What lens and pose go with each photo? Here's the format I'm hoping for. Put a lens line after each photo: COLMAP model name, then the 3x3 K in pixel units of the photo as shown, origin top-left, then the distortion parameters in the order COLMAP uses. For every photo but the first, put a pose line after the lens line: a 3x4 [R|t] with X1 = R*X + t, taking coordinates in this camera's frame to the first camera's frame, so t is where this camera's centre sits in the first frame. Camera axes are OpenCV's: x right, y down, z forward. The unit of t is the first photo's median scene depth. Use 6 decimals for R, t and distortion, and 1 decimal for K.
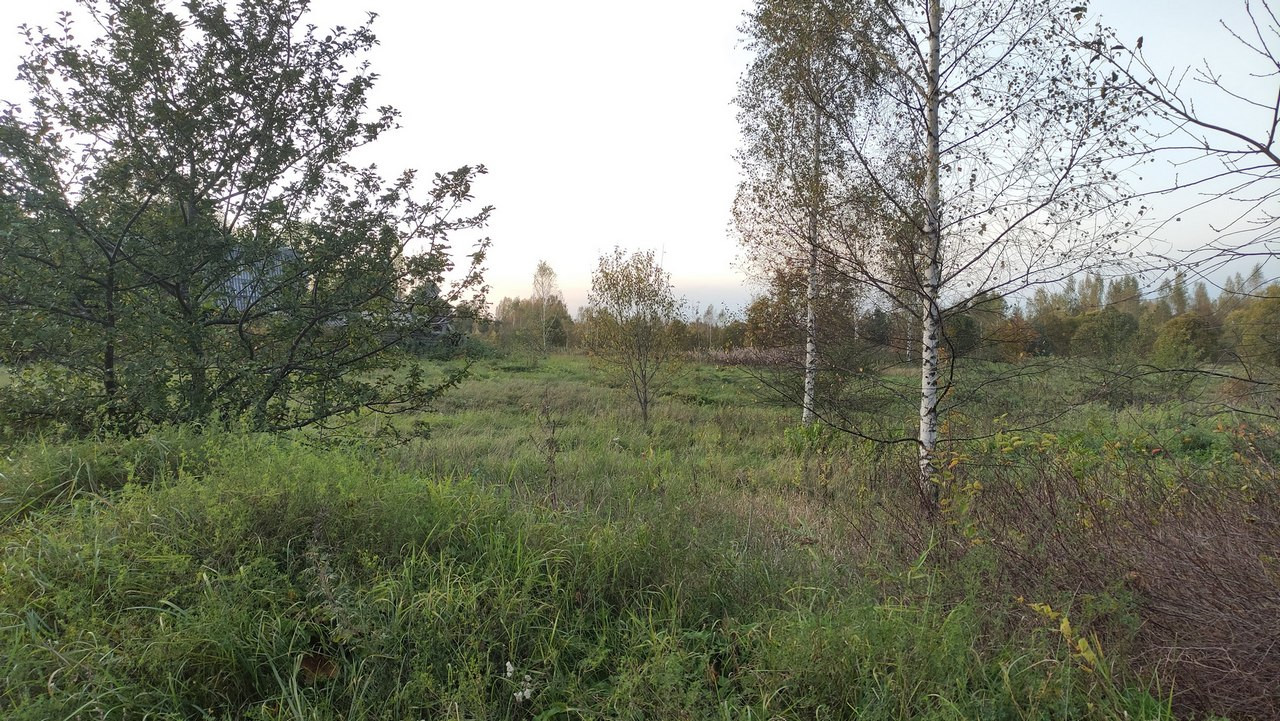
lens RADIAL K [[970.9, 0, 640.0], [0, 970.9, 360.5], [0, 0, 1]] dist [-0.002295, -0.034149]
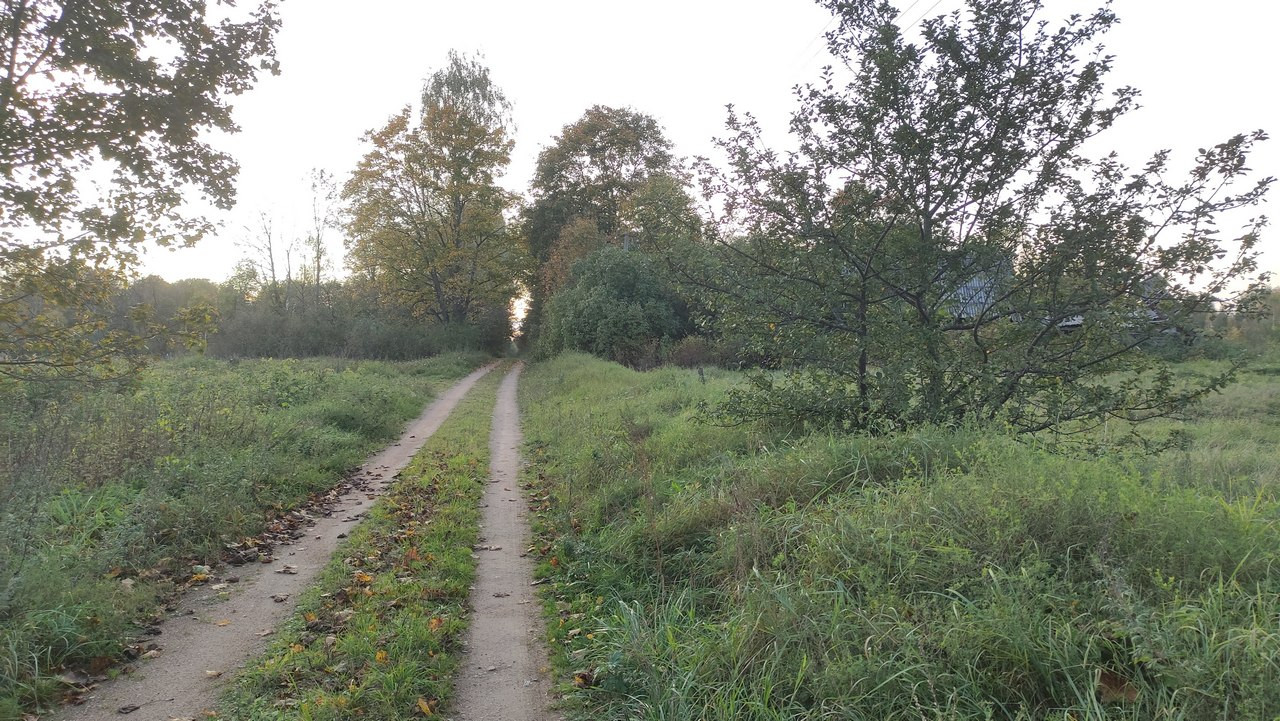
lens RADIAL K [[970.9, 0, 640.0], [0, 970.9, 360.5], [0, 0, 1]] dist [-0.002295, -0.034149]
pose [[0.673753, -0.012534, -0.738850, 0.104900], [0.010470, 0.999918, -0.007415, -0.000094], [0.738882, -0.002740, 0.673829, 0.038227]]
